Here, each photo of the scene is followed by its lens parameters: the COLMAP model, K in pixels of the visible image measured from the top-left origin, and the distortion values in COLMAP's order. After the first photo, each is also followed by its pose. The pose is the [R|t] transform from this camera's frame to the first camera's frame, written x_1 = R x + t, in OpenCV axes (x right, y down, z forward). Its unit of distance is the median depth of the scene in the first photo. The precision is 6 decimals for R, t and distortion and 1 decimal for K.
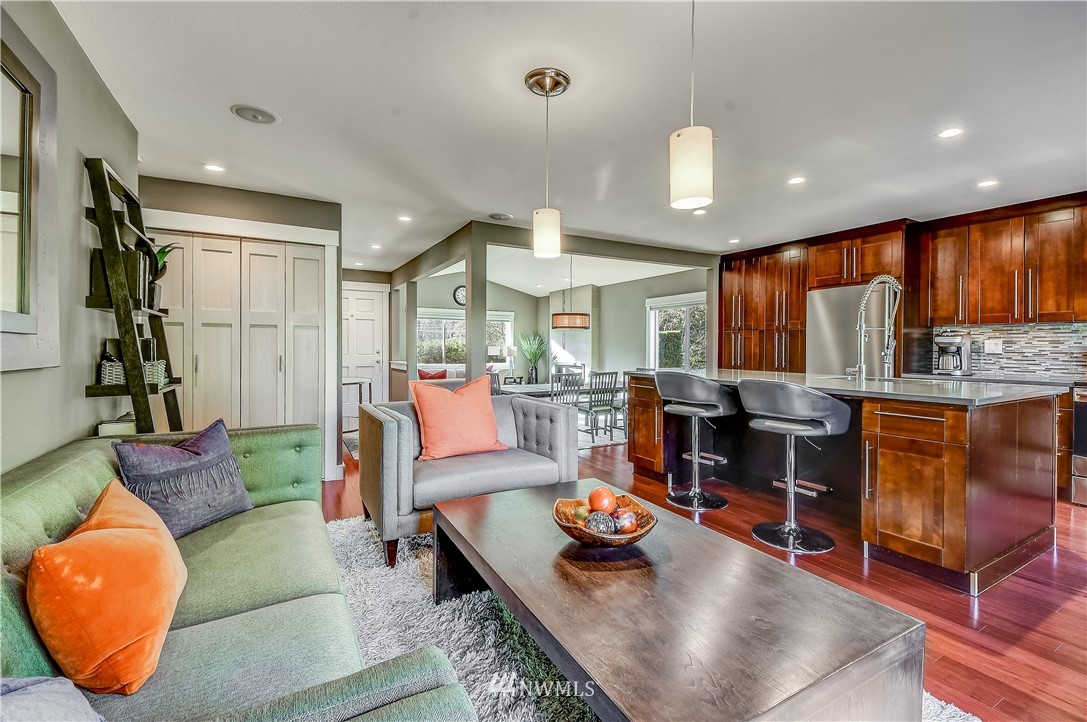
lens RADIAL K [[479.6, 0, 554.9], [0, 479.6, 355.1], [0, 0, 1]] dist [-0.003543, -0.000787]
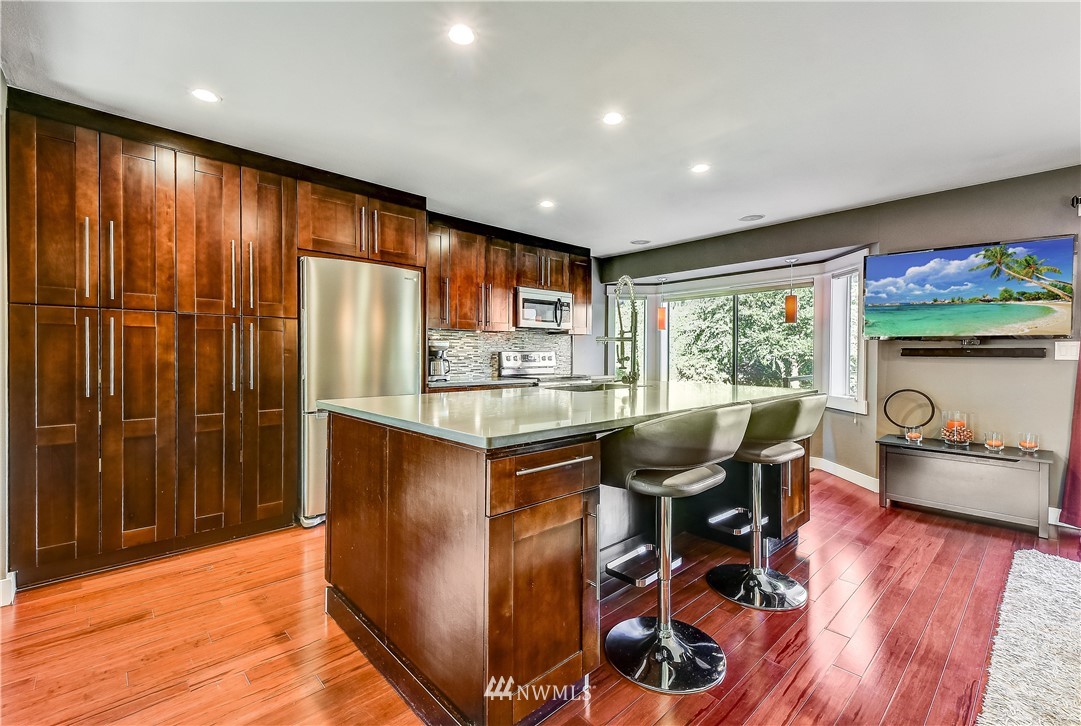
lens RADIAL K [[465.0, 0, 539.8], [0, 465.0, 364.1], [0, 0, 1]] dist [0.016492, 0.000777]
pose [[-0.228108, -0.024450, 0.973329, -0.121688], [0.012883, 0.999521, 0.028127, -0.014421], [-0.973551, 0.018955, -0.227684, 1.002980]]
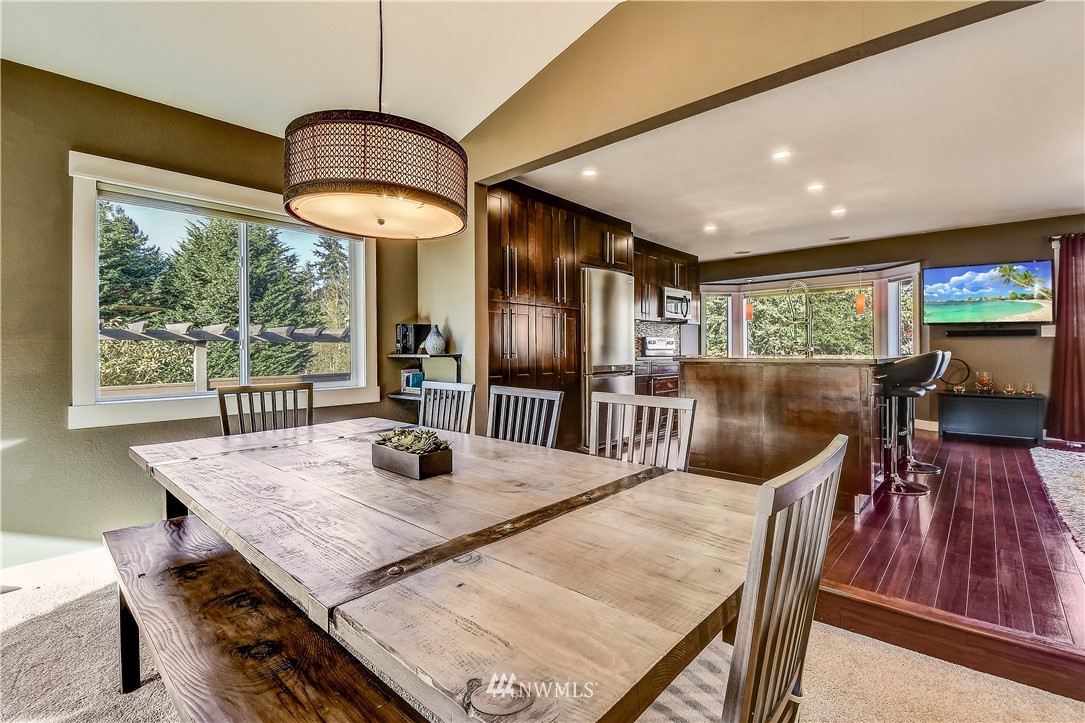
lens RADIAL K [[478.7, 0, 549.4], [0, 478.7, 358.4], [0, 0, 1]] dist [-0.003543, -0.000787]
pose [[-0.313341, -0.016421, 0.949499, -0.311493], [0.019569, 0.999527, 0.023744, 0.009689], [-0.949439, 0.026021, -0.312871, 1.543787]]
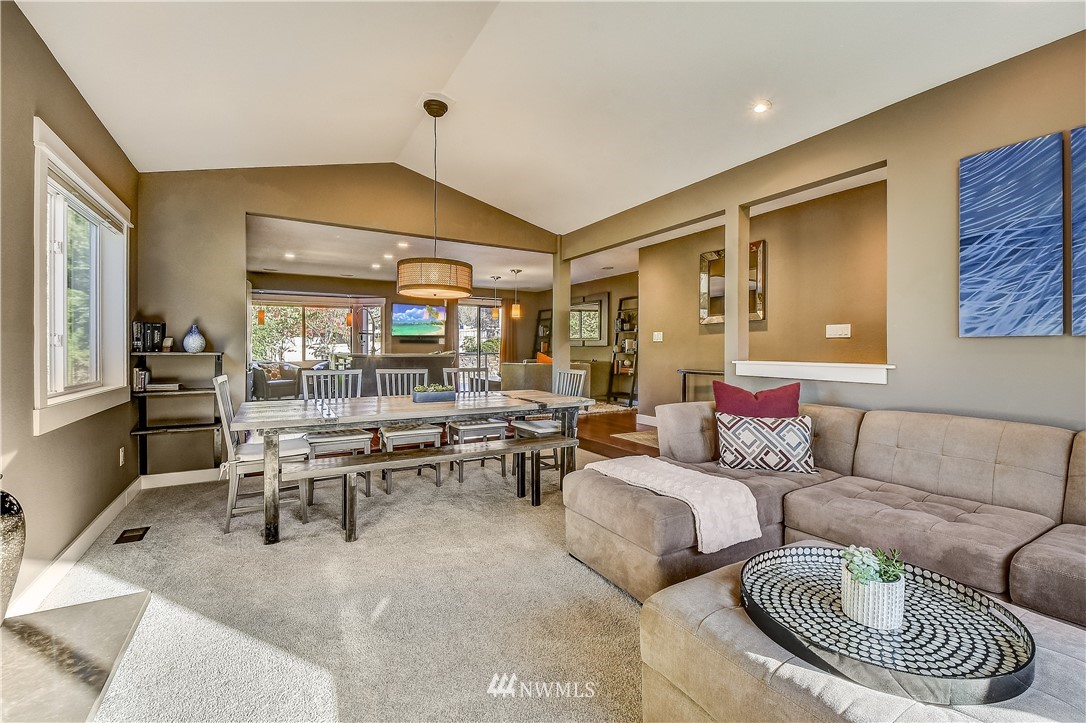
lens RADIAL K [[479.2, 0, 536.6], [0, 479.2, 354.0], [0, 0, 1]] dist [-0.003543, -0.000787]
pose [[-0.999692, -0.005420, 0.024206, -0.132808], [-0.004793, 0.999653, 0.025896, -0.004333], [-0.024338, 0.025772, -0.999372, 2.344967]]
